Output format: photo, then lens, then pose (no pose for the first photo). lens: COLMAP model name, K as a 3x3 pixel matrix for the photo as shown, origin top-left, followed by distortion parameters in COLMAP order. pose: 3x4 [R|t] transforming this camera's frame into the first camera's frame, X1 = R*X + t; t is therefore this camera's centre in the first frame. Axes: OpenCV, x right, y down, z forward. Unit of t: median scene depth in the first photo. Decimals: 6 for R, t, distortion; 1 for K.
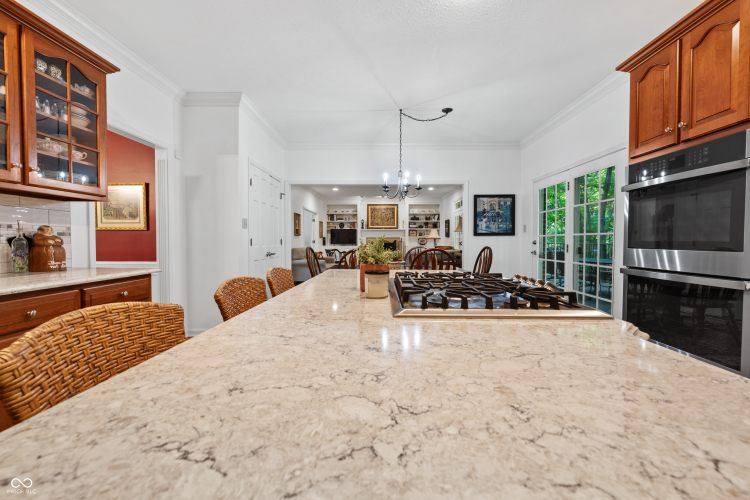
lens RADIAL K [[322.5, 0, 373.7], [0, 322.5, 248.5], [0, 0, 1]] dist [0.000650, -0.000146]
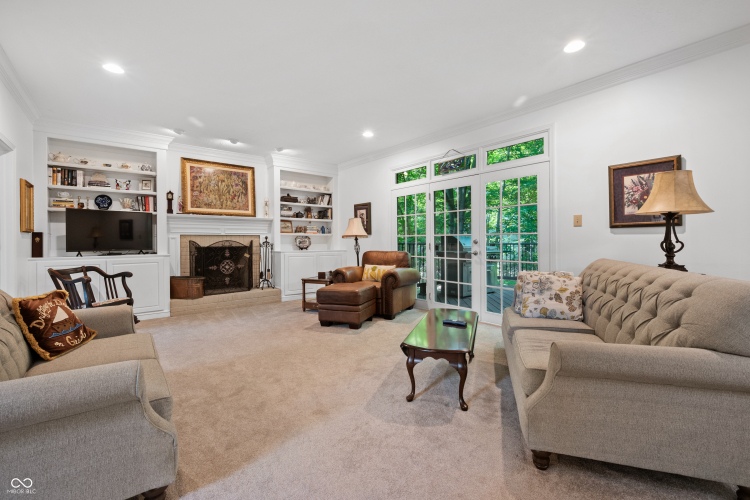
lens RADIAL K [[322.5, 0, 376.1], [0, 322.5, 241.7], [0, 0, 1]] dist [0.000650, -0.000146]
pose [[0.753431, -0.003710, 0.657517, -0.109352], [0.021036, 0.999608, -0.018465, -0.011576], [-0.657191, 0.027743, 0.753214, 0.520904]]
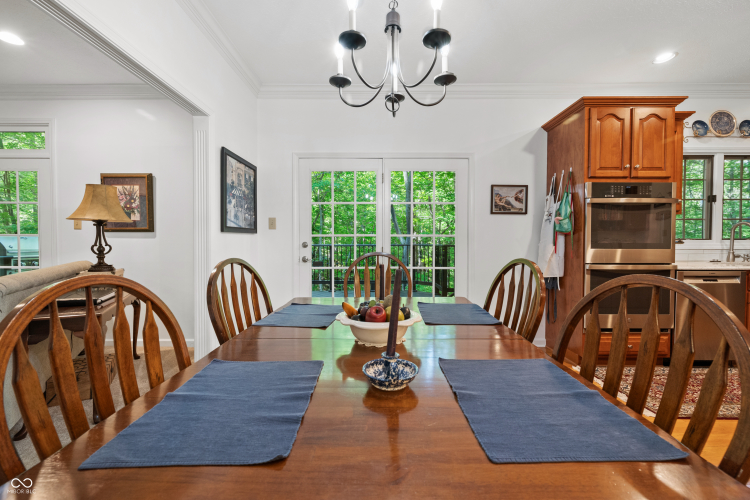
lens RADIAL K [[322.5, 0, 372.3], [0, 322.5, 248.6], [0, 0, 1]] dist [0.000650, -0.000146]
pose [[-0.038905, -0.016563, 0.999106, -0.074412], [0.024609, 0.999543, 0.017529, -0.007331], [-0.998940, 0.025269, -0.038480, 0.327541]]
